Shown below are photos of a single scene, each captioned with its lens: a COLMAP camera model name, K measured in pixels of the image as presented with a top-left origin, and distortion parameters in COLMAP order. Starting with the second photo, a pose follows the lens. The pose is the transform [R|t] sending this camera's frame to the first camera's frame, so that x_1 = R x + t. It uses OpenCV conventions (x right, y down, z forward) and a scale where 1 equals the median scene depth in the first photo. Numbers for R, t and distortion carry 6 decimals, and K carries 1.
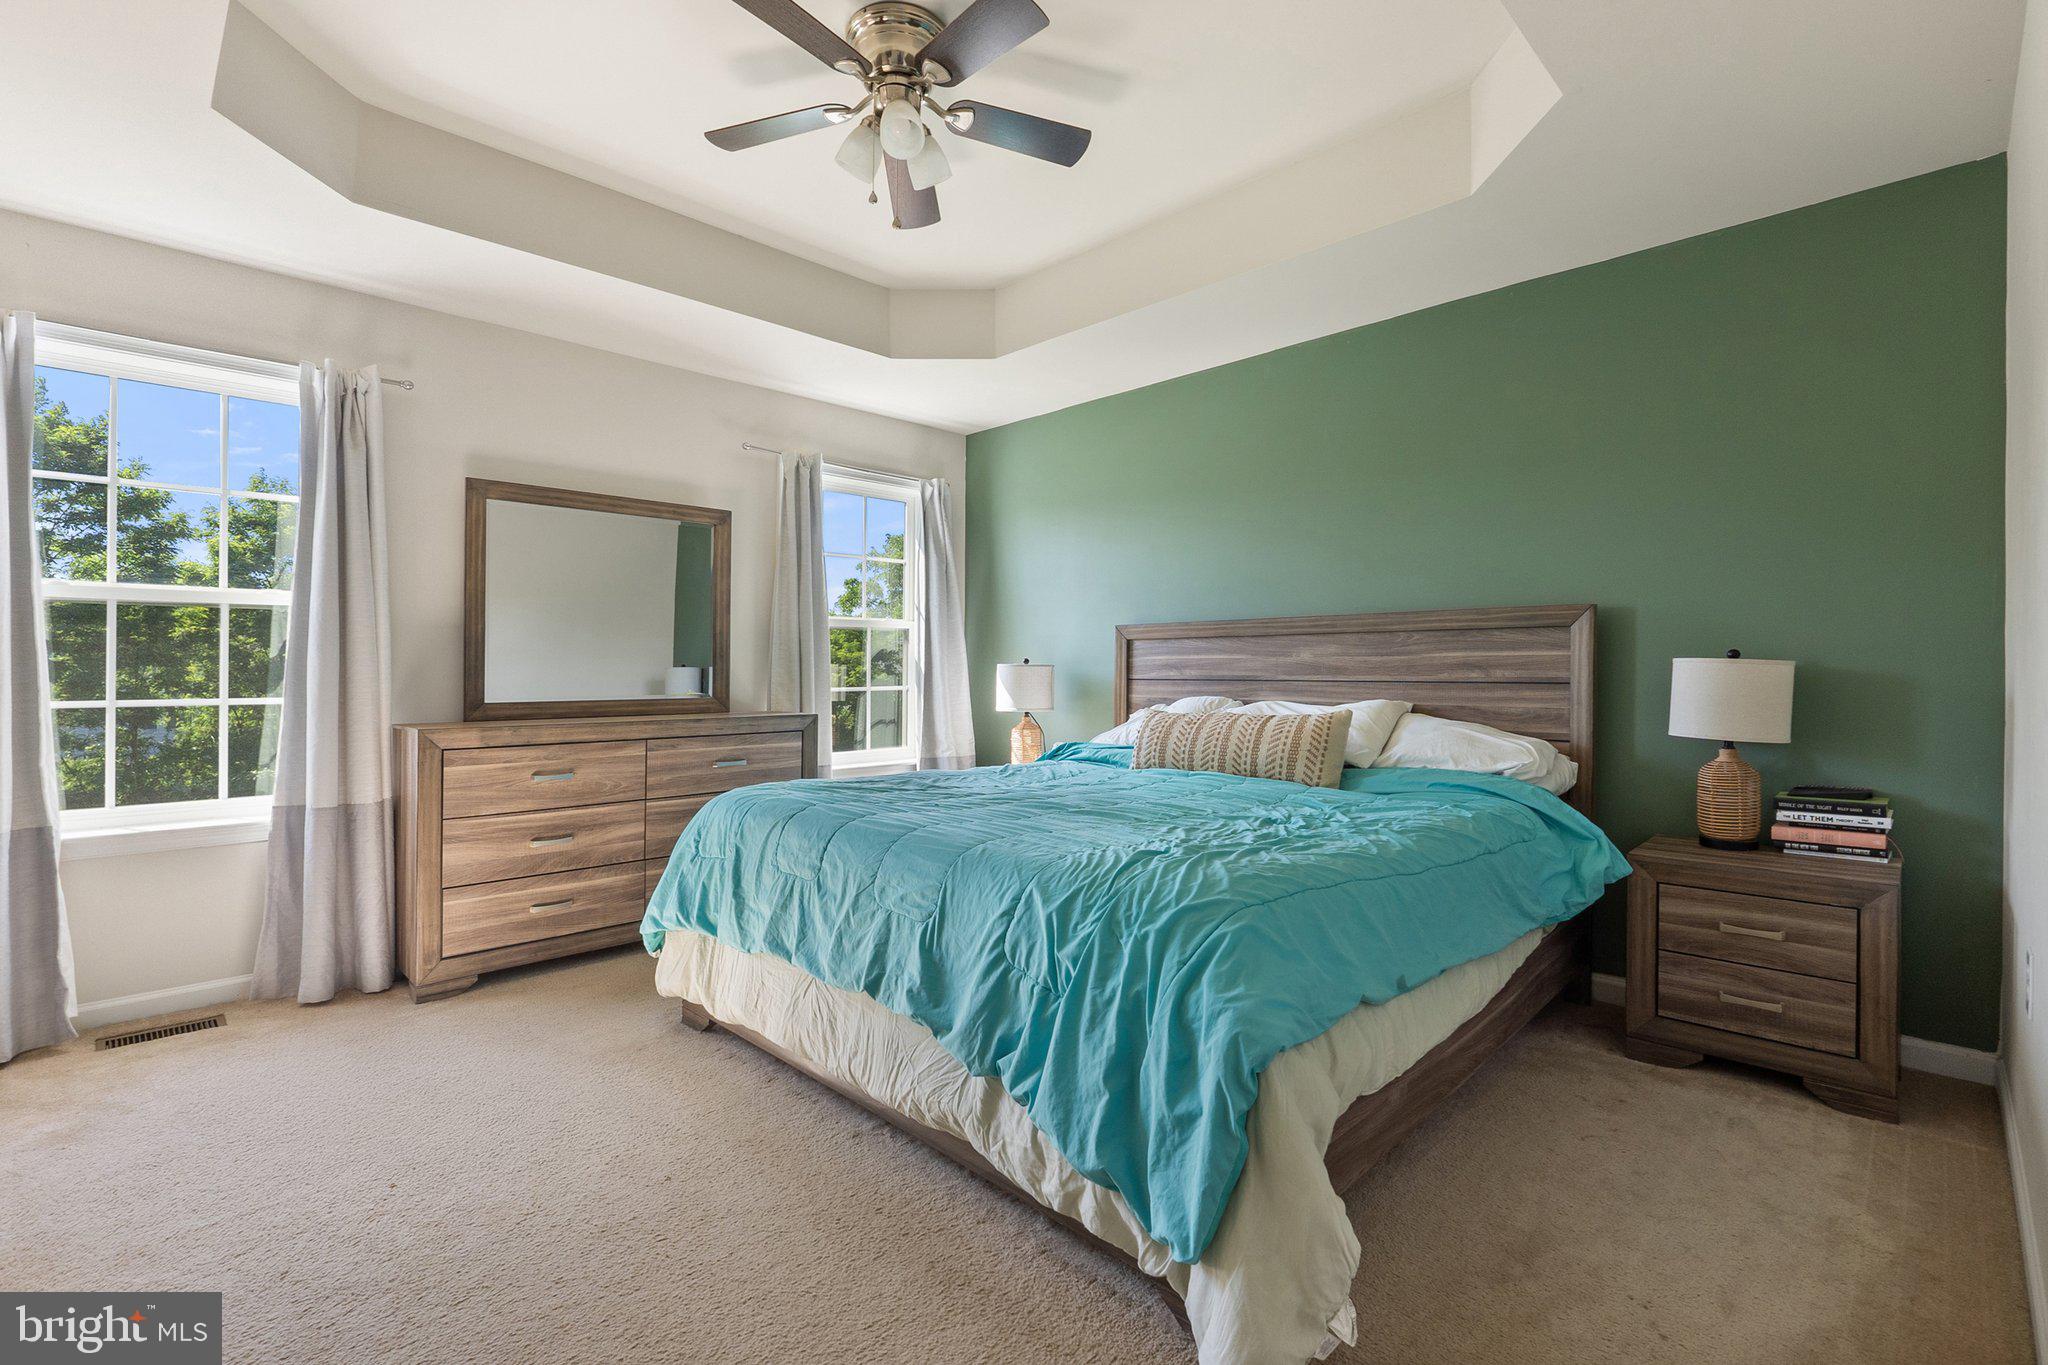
lens RADIAL K [[871.5, 0, 1022.5], [0, 871.5, 669.7], [0, 0, 1]] dist [-0.004577, -0.001646]
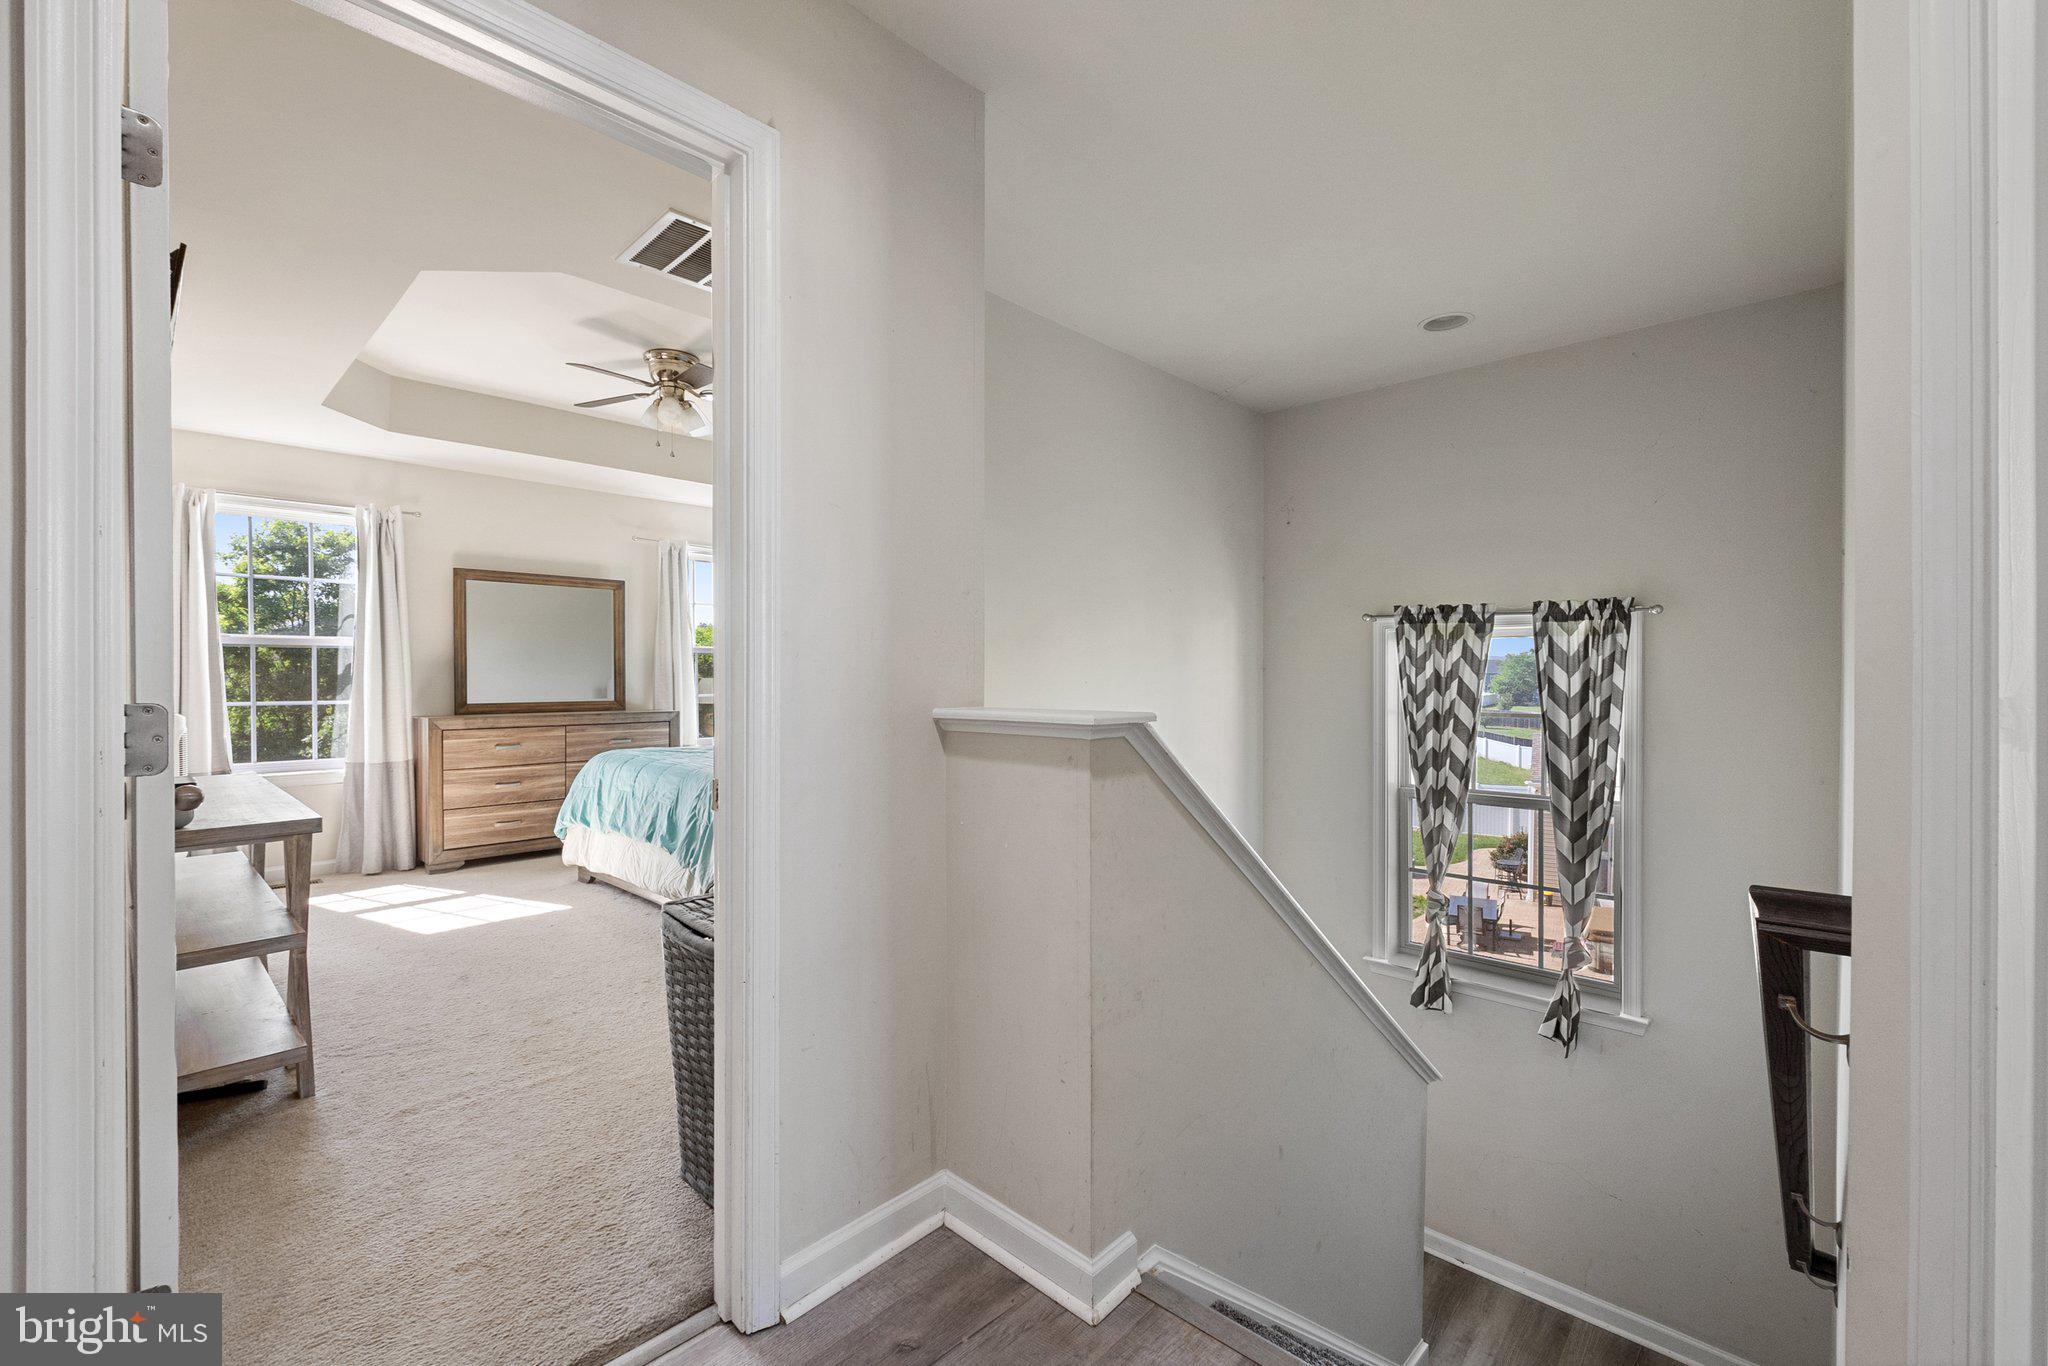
lens RADIAL K [[871.5, 0, 1019.9], [0, 871.5, 696.2], [0, 0, 1]] dist [-0.004577, -0.001646]
pose [[0.999998, -0.000095, 0.001752, 0.482012], [0.000049, 0.999656, 0.026231, -0.021309], [-0.001753, -0.026231, 0.999654, -0.734133]]
